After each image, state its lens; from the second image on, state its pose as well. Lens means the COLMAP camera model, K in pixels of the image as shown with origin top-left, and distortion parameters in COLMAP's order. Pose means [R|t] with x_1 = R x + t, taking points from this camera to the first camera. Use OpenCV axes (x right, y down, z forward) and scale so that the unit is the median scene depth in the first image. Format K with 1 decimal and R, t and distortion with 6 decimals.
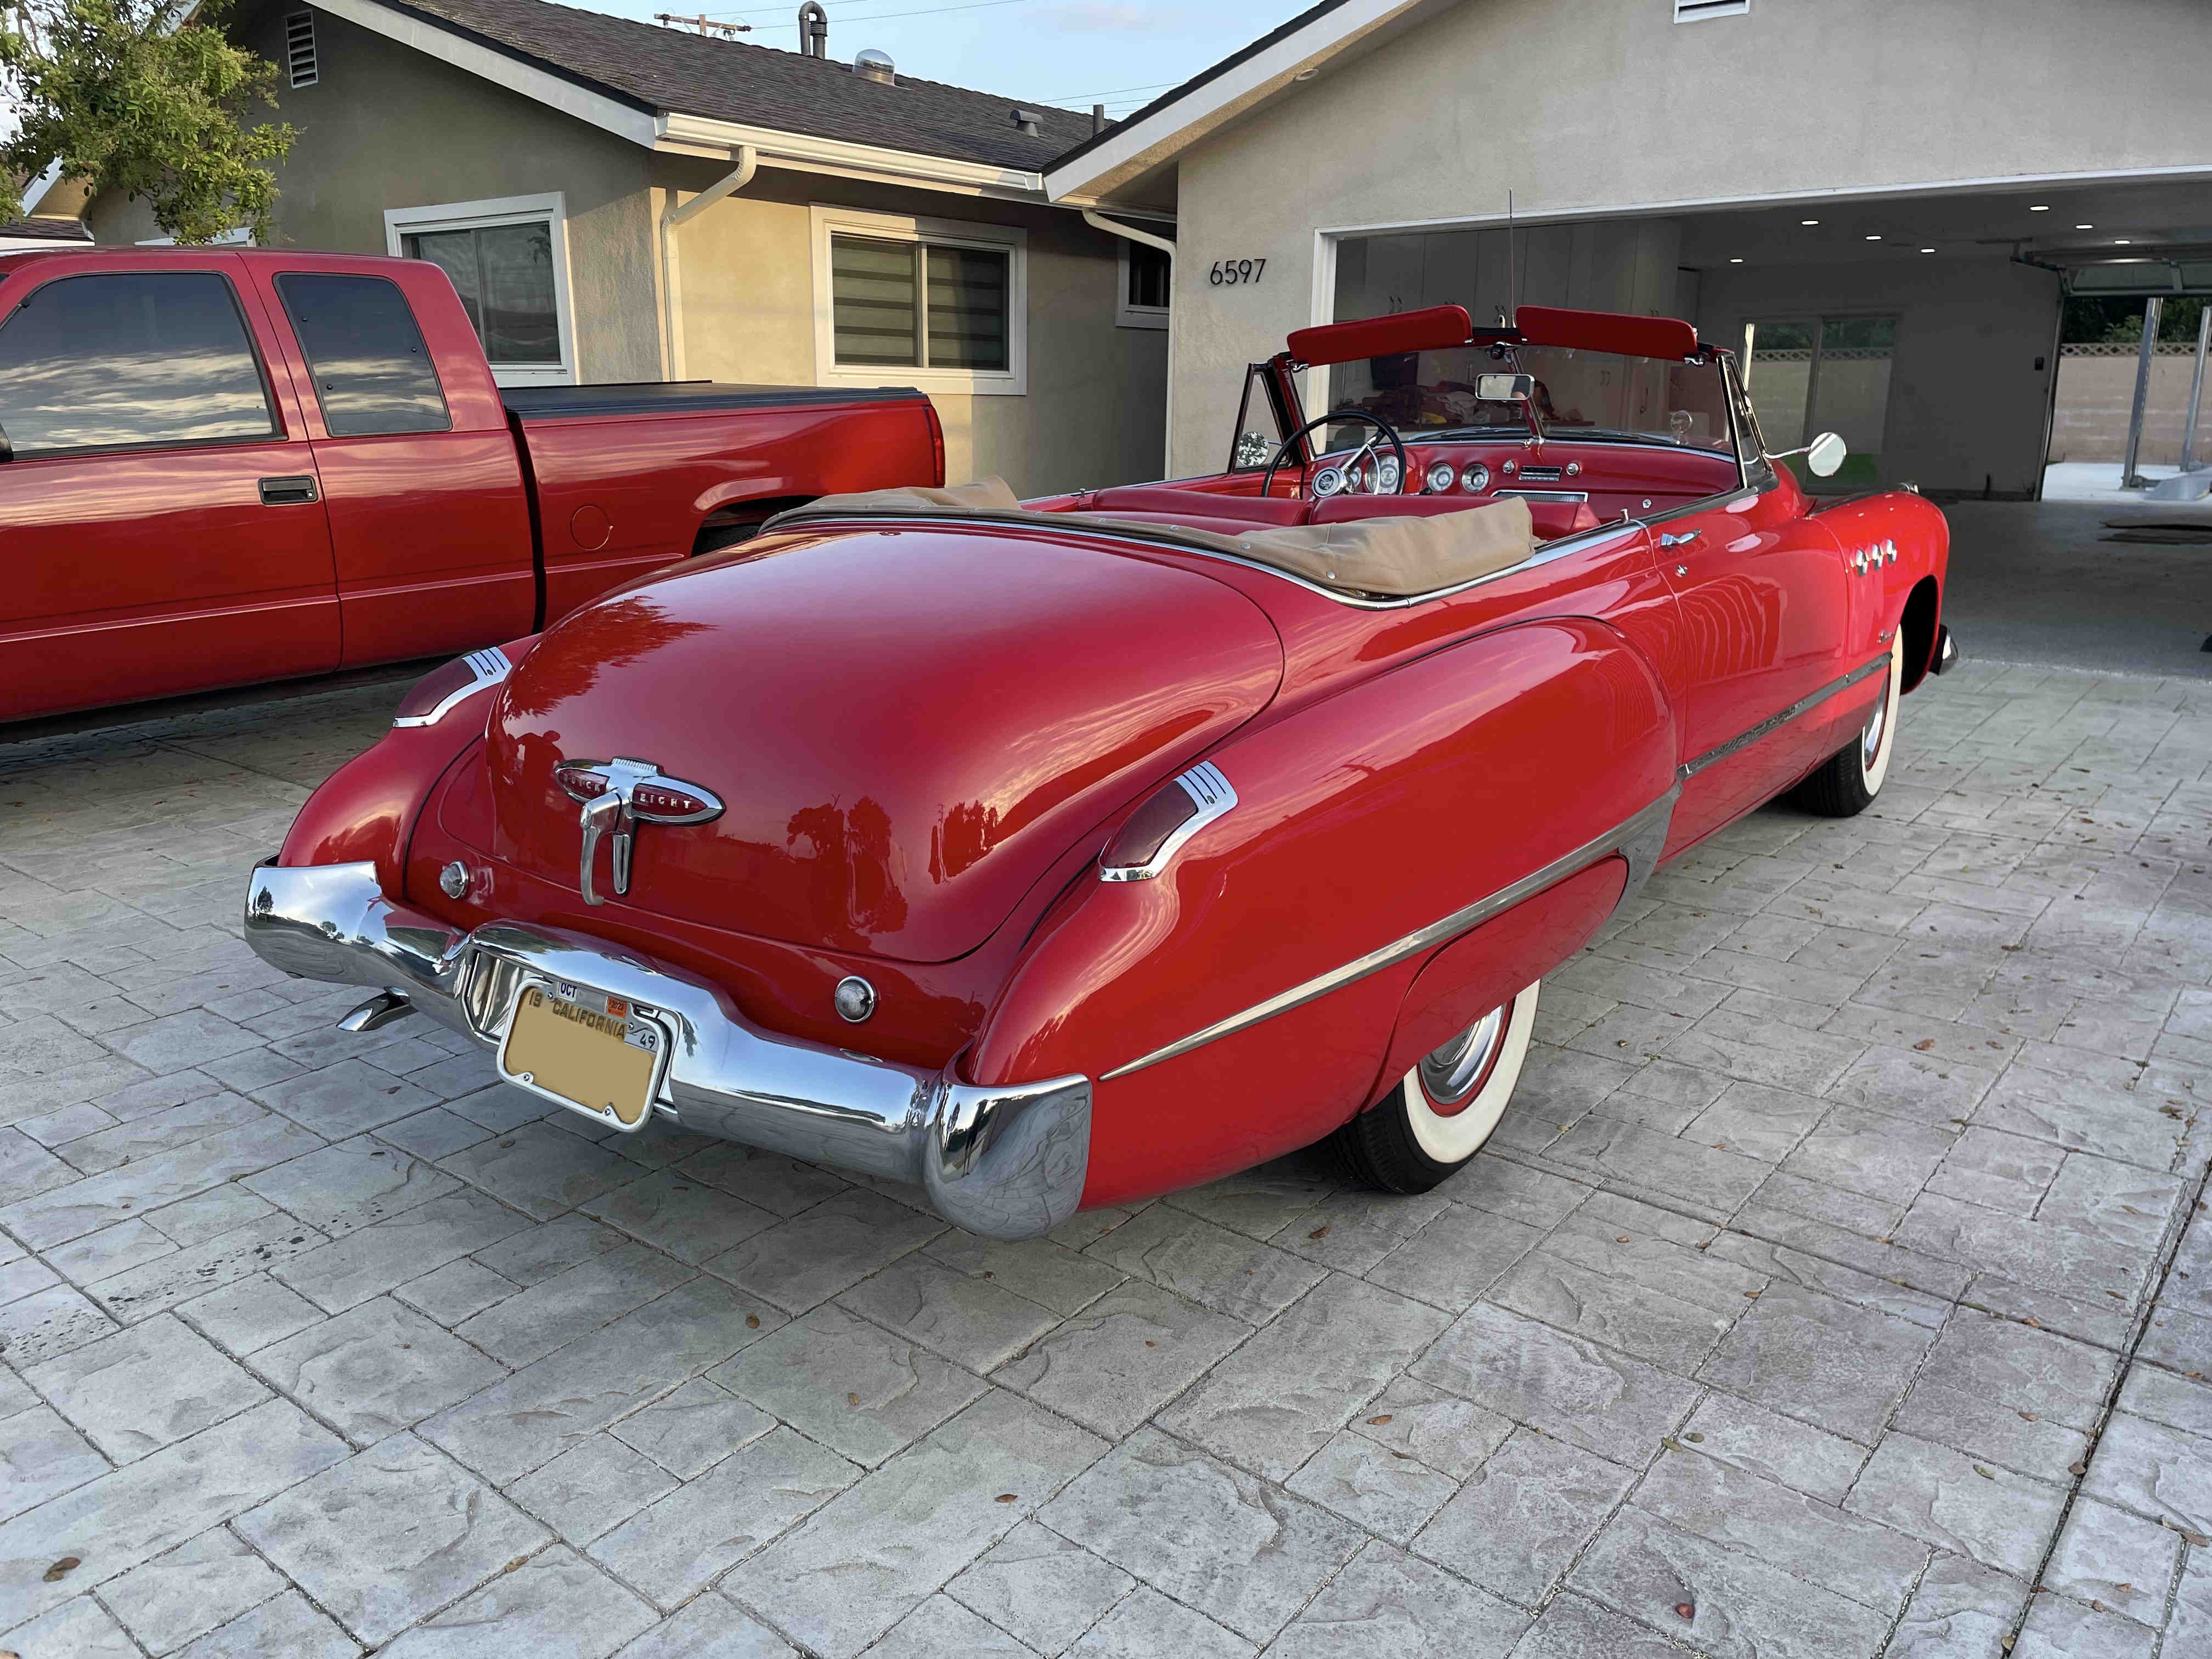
lens RADIAL K [[1692.2, 0, 1084.2], [0, 1692.2, 836.1], [0, 0, 1]] dist [0.087107, -0.121542]
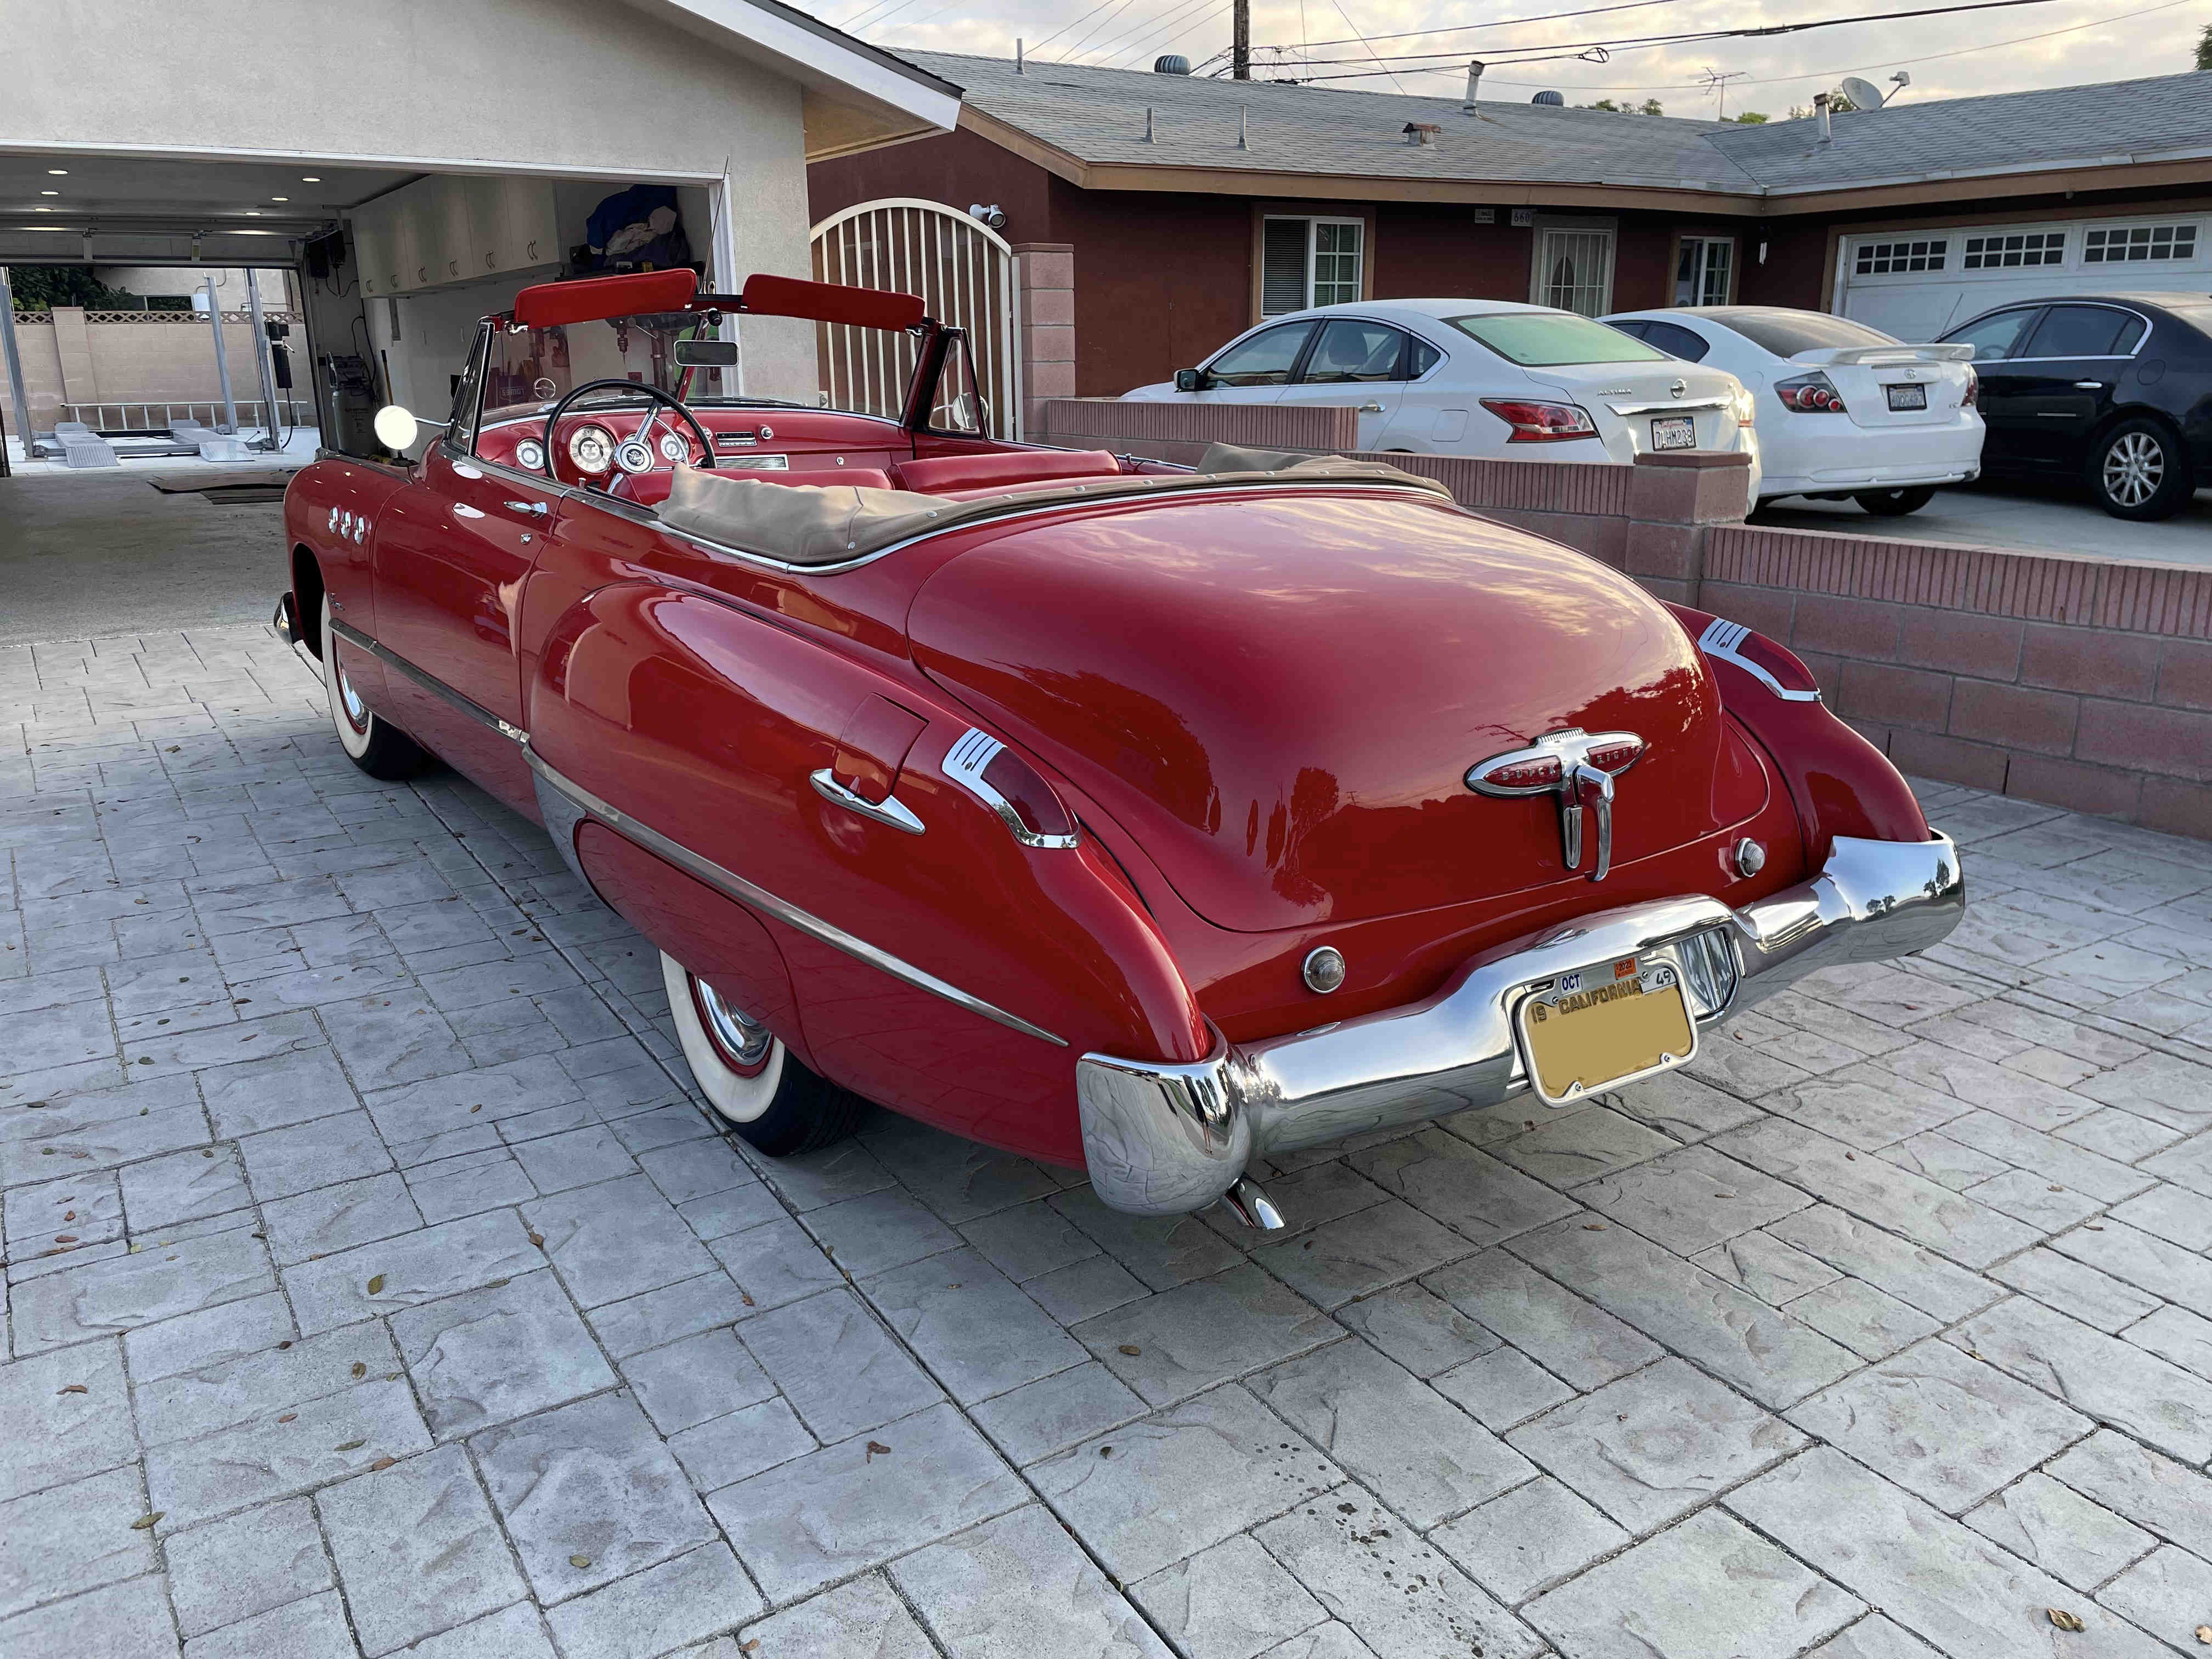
lens RADIAL K [[1685.0, 0, 1100.9], [0, 1685.0, 826.7], [0, 0, 1]] dist [0.078071, -0.111266]
pose [[0.304950, -0.263096, 0.915307, -1.135210], [0.249675, 0.949555, 0.189756, -0.221245], [-0.919058, 0.170663, 0.355255, 0.818846]]
